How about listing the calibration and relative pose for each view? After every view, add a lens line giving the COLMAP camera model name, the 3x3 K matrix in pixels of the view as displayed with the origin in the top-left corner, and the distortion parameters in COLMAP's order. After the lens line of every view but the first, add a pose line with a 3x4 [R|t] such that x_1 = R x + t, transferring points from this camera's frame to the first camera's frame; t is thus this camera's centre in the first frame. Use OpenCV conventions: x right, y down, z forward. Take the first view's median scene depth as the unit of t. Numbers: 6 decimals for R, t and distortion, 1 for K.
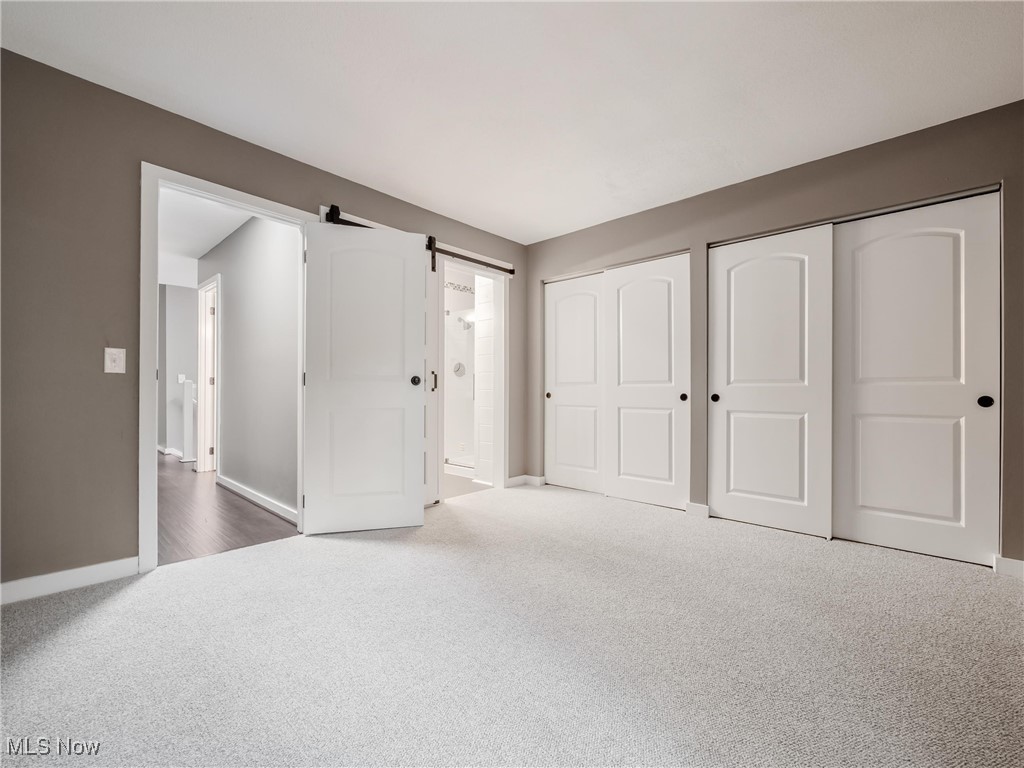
lens RADIAL K [[432.0, 0, 516.5], [0, 432.0, 391.7], [0, 0, 1]] dist [-0.010174, -0.000266]
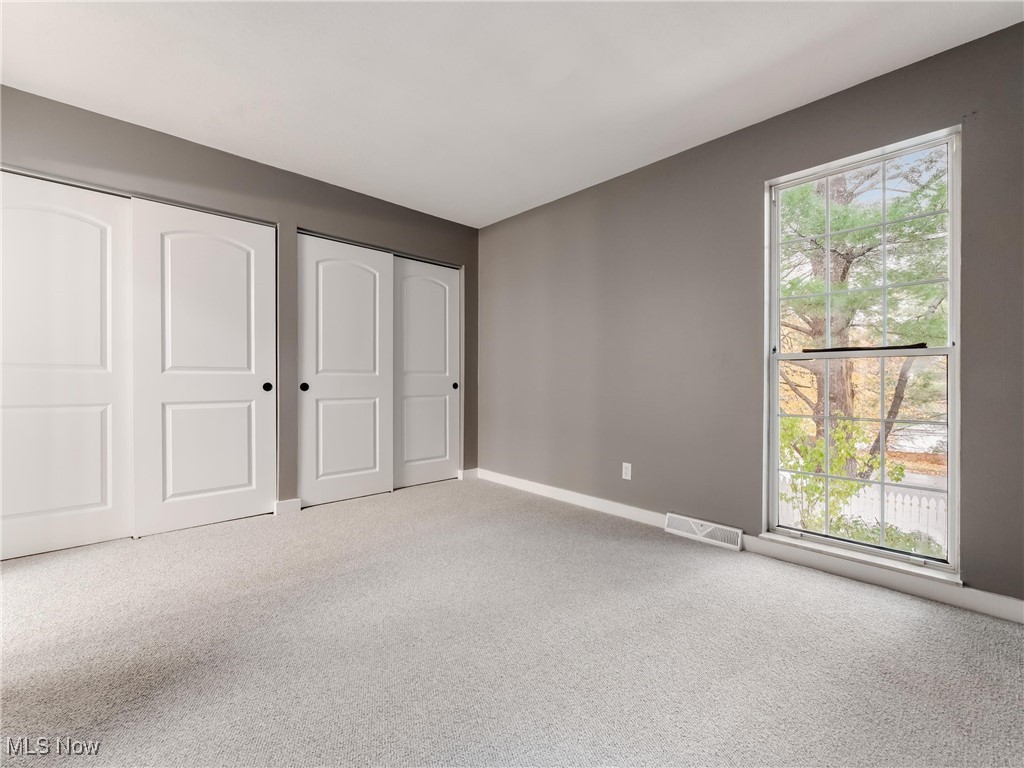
lens RADIAL K [[432.0, 0, 518.4], [0, 432.0, 379.8], [0, 0, 1]] dist [-0.010174, -0.000266]
pose [[0.071358, -0.000652, 0.997451, -0.499143], [-0.000329, 1.000000, 0.000677, -0.002666], [-0.997451, -0.000376, 0.071358, 0.451413]]
